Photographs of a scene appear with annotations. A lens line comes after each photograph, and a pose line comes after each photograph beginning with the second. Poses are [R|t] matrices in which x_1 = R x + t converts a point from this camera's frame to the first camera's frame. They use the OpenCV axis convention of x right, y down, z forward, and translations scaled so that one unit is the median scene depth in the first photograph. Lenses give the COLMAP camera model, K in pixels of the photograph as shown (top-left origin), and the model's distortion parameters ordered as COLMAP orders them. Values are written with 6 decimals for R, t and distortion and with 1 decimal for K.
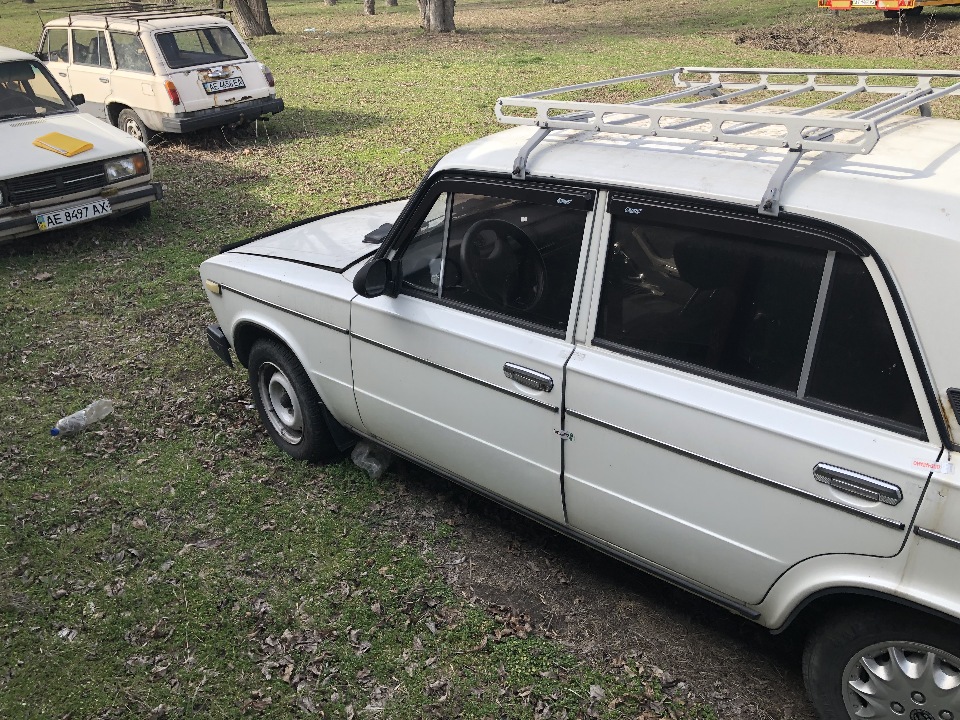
lens RADIAL K [[801.8, 0, 476.2], [0, 801.8, 362.1], [0, 0, 1]] dist [0.062586, -0.050405]
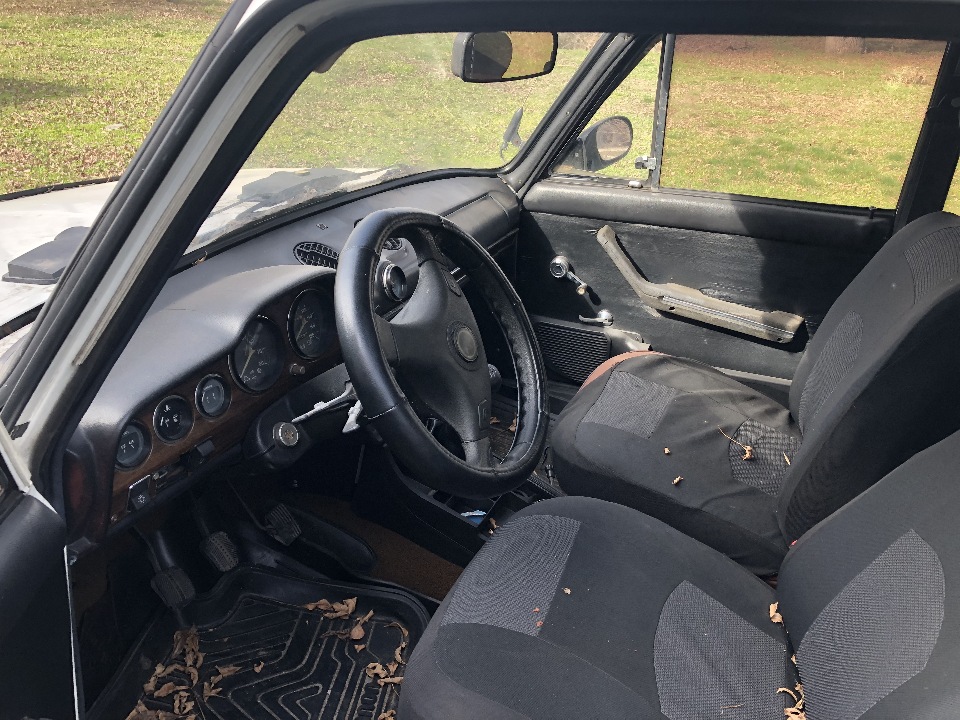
lens RADIAL K [[801.8, 0, 480.3], [0, 801.8, 364.2], [0, 0, 1]] dist [0.062586, -0.050405]
pose [[0.946752, -0.074610, 0.313200, -0.083195], [0.075387, 0.997108, 0.009647, -0.146546], [-0.313014, 0.014478, 0.949638, 0.869131]]
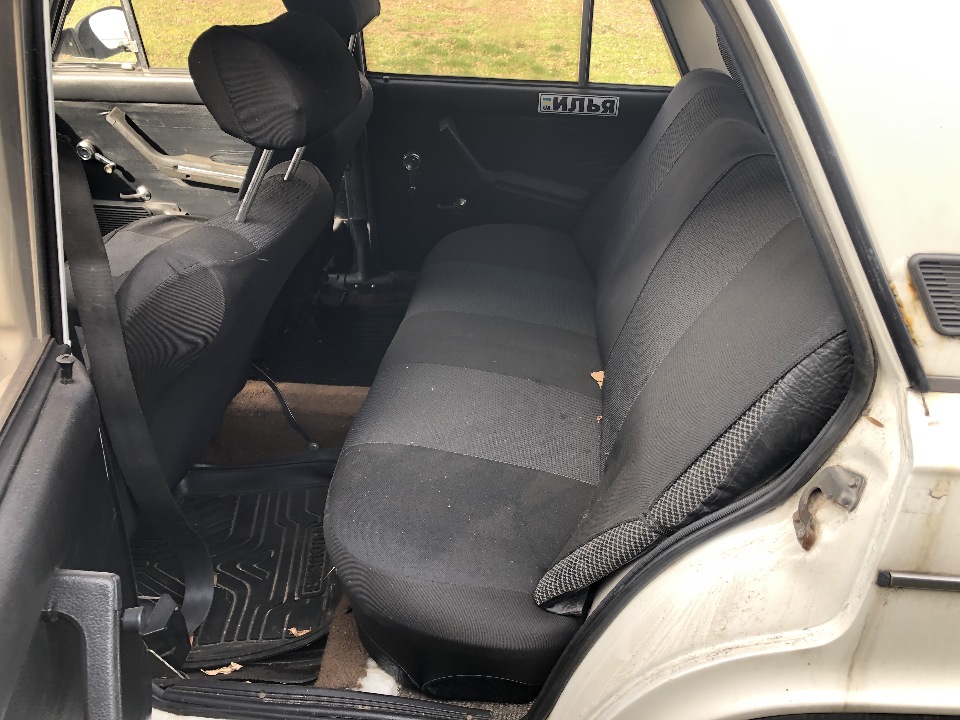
lens RADIAL K [[801.8, 0, 477.5], [0, 801.8, 355.5], [0, 0, 1]] dist [0.062586, -0.050405]
pose [[0.825683, -0.242186, 0.509503, 0.120961], [0.208480, 0.970220, 0.123326, -0.013816], [-0.524198, 0.004393, 0.851585, 0.579784]]
